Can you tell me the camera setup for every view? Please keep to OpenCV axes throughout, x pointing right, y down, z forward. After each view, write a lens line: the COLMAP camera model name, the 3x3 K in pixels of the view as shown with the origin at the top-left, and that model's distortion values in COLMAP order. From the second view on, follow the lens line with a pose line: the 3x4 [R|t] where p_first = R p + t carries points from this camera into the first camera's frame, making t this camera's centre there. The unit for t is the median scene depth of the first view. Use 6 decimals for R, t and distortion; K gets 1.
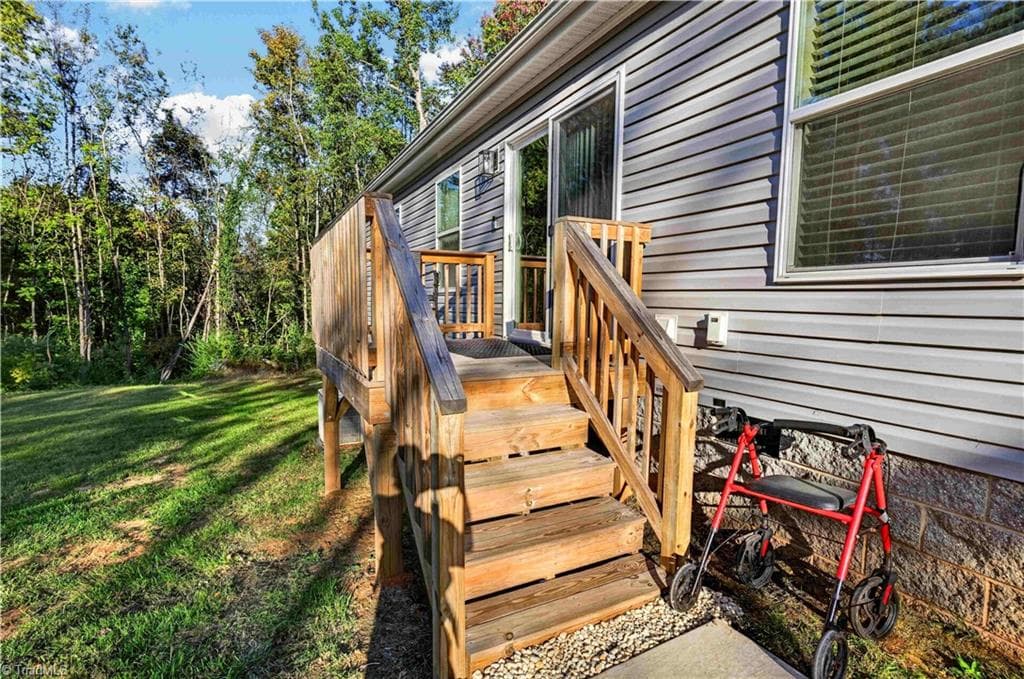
lens RADIAL K [[481.4, 0, 512.3], [0, 481.4, 346.1], [0, 0, 1]] dist [0.002108, 0.000476]
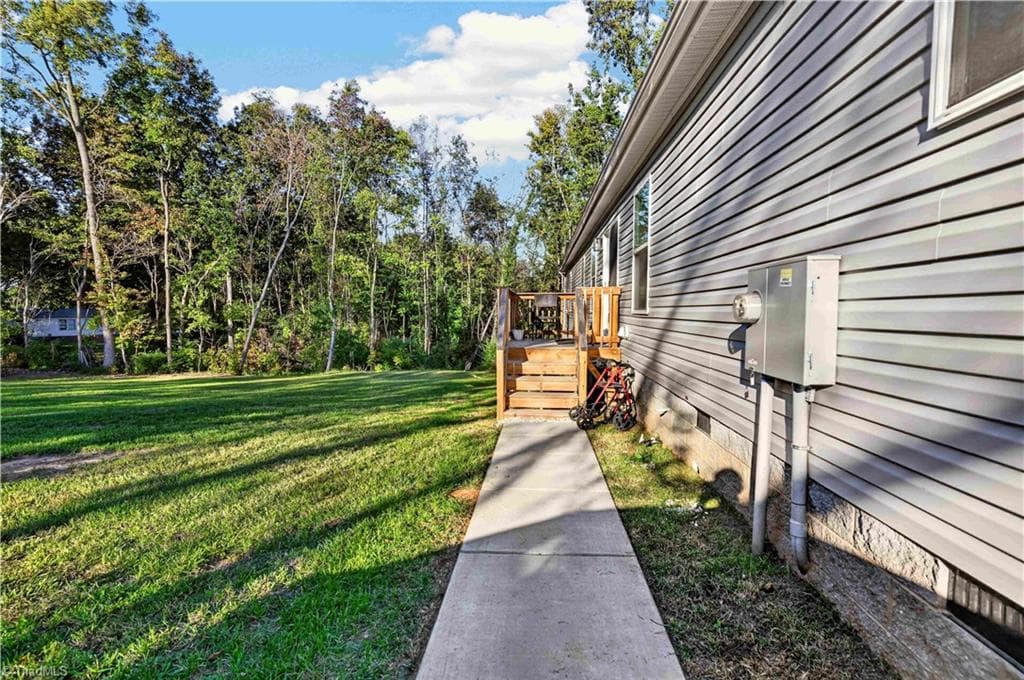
lens RADIAL K [[481.4, 0, 512.3], [0, 481.4, 346.6], [0, 0, 1]] dist [0.002108, 0.000476]
pose [[0.853453, 0.027265, -0.520457, 0.151455], [-0.038256, 0.999214, -0.010386, 0.011326], [0.519764, 0.028775, 0.853825, -0.176663]]
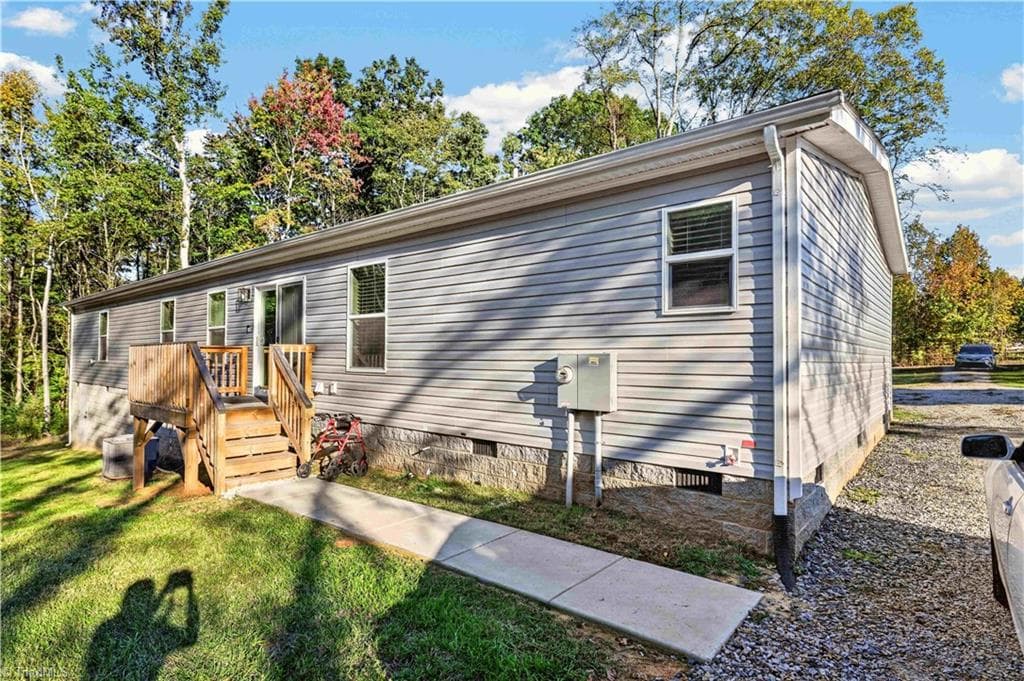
lens RADIAL K [[528.1, 0, 504.3], [0, 528.1, 354.7], [0, 0, 1]] dist [0.004673, 0.001843]
pose [[0.929384, -0.000706, 0.369113, 0.028141], [0.036658, 0.995231, -0.090398, 0.010214], [-0.367289, 0.097545, 0.924978, -0.259125]]
